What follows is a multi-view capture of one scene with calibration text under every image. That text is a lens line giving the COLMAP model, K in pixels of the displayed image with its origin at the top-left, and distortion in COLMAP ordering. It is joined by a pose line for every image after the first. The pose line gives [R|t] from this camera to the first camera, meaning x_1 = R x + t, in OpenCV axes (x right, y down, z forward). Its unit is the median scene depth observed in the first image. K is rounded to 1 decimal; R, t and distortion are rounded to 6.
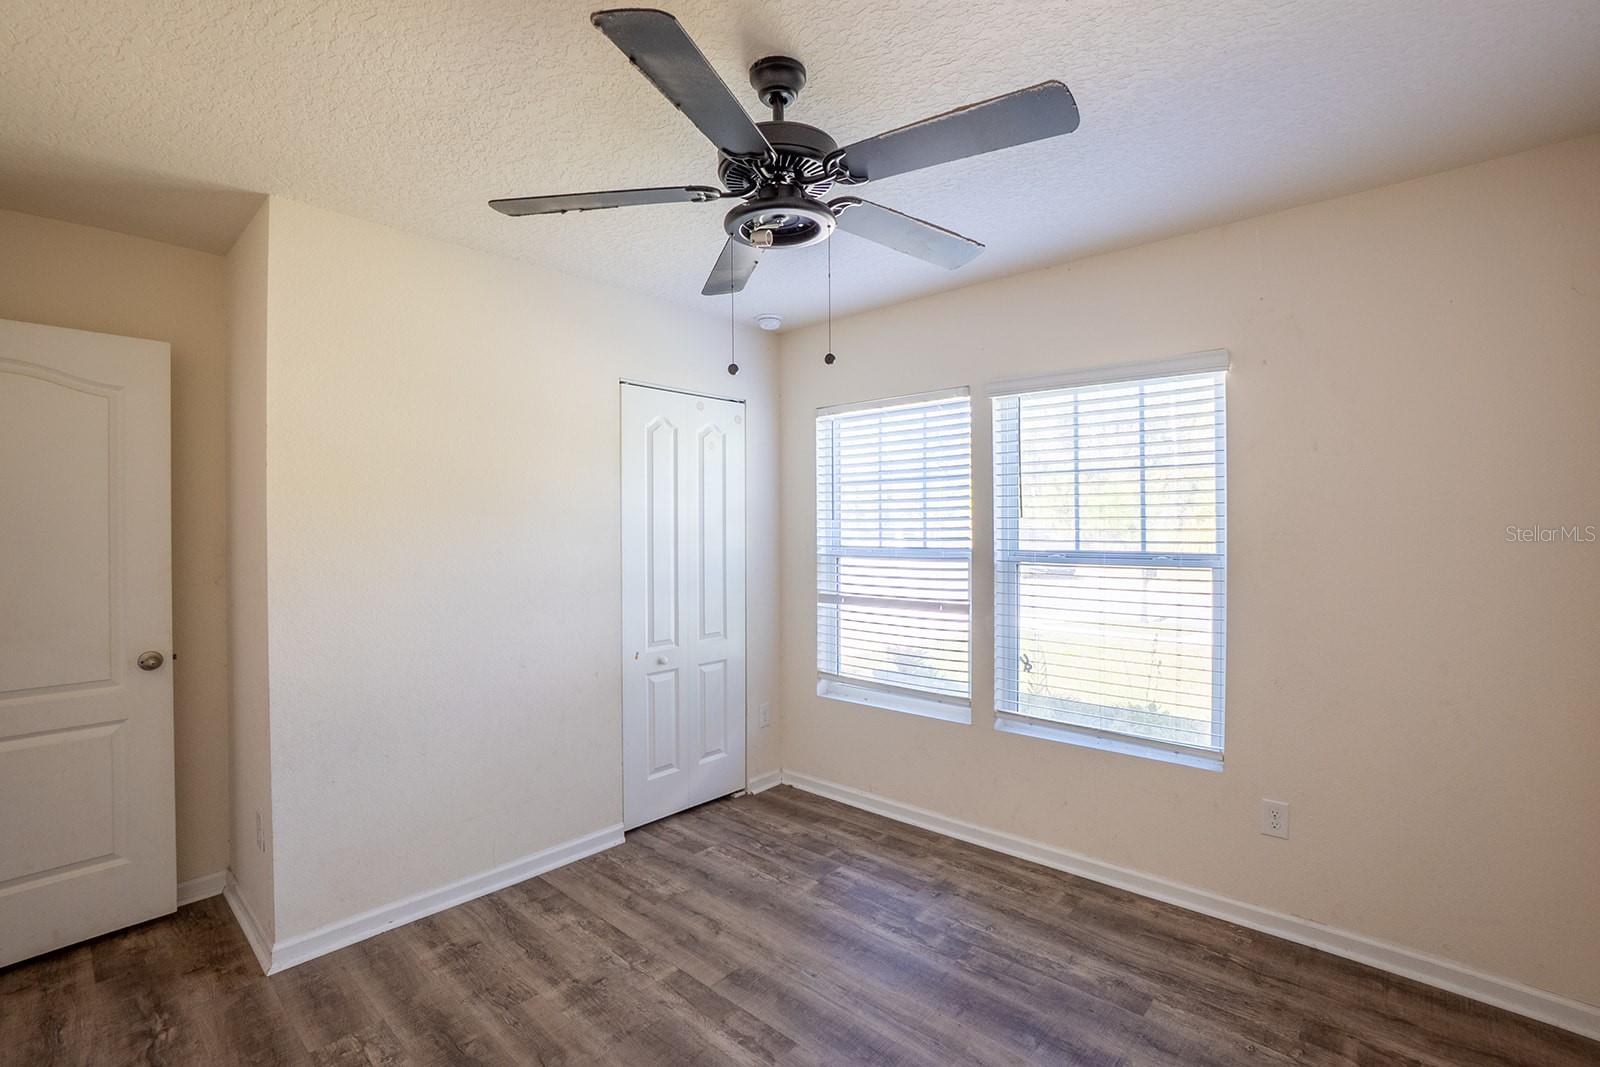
lens RADIAL K [[716.5, 0, 795.9], [0, 716.5, 537.9], [0, 0, 1]] dist [-0.059765, 0.021487]
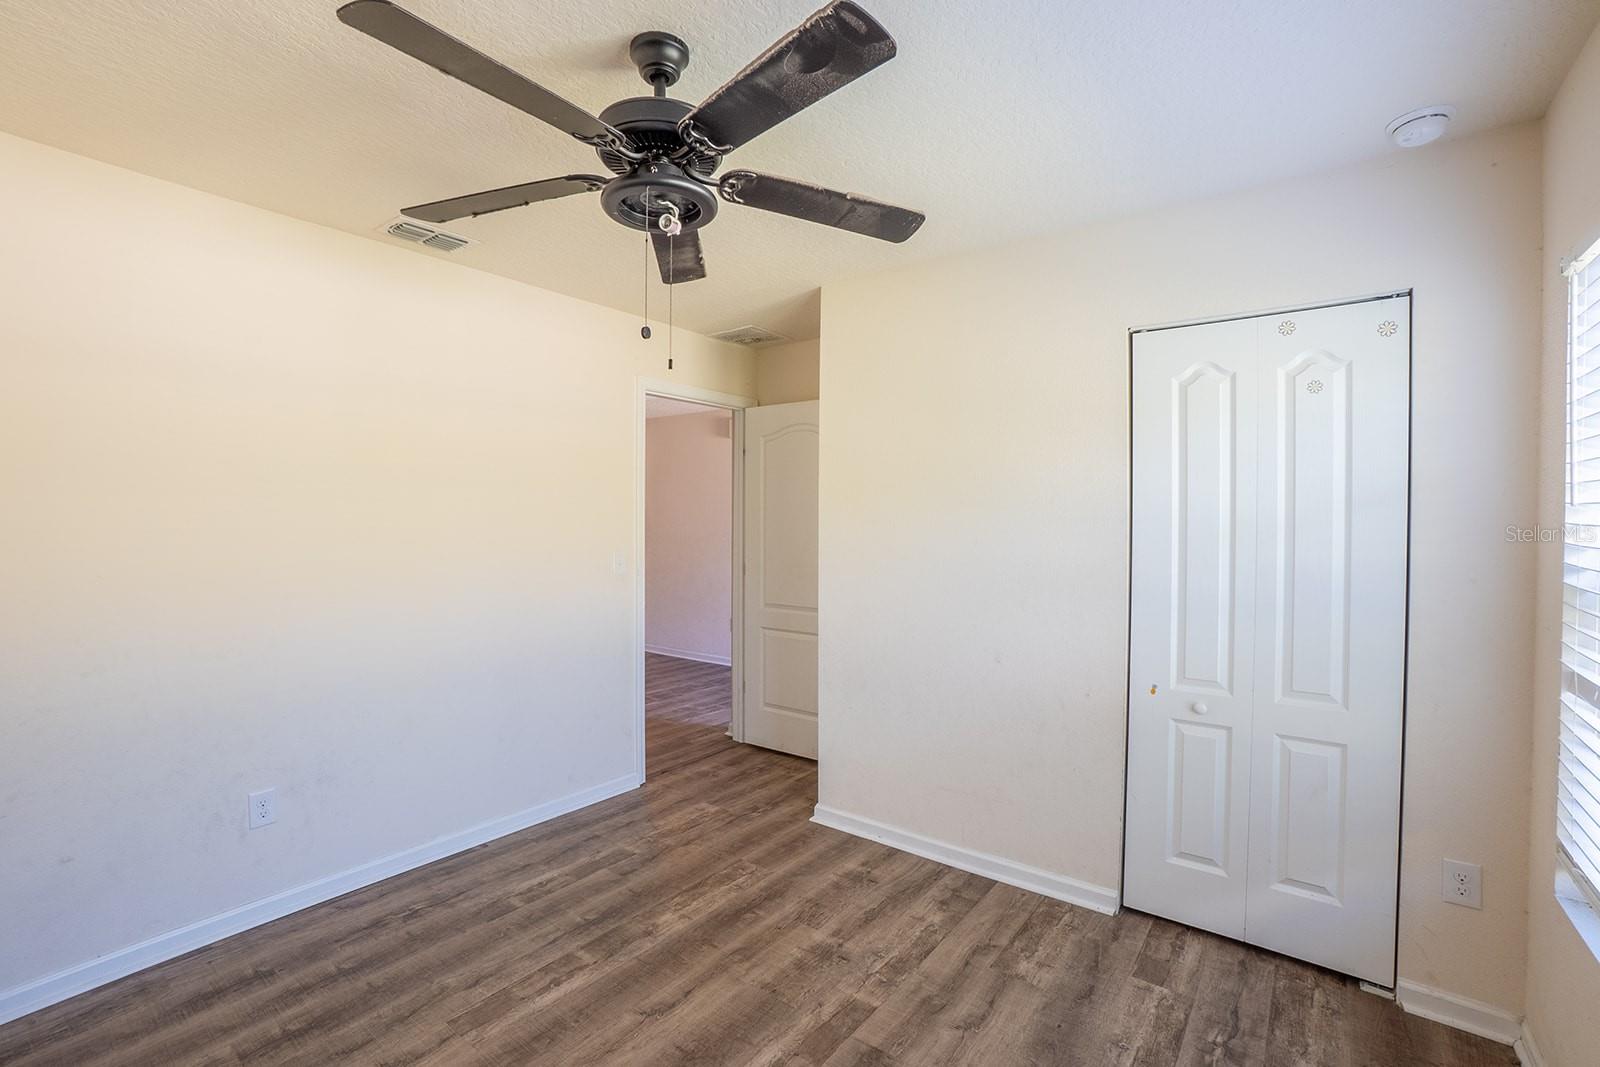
lens RADIAL K [[716.5, 0, 797.5], [0, 716.5, 535.4], [0, 0, 1]] dist [-0.059765, 0.021487]
pose [[0.075843, 0.028856, -0.996702, 0.572232], [-0.020469, 0.999416, 0.027377, -0.011926], [0.996910, 0.018325, 0.076389, 0.664199]]
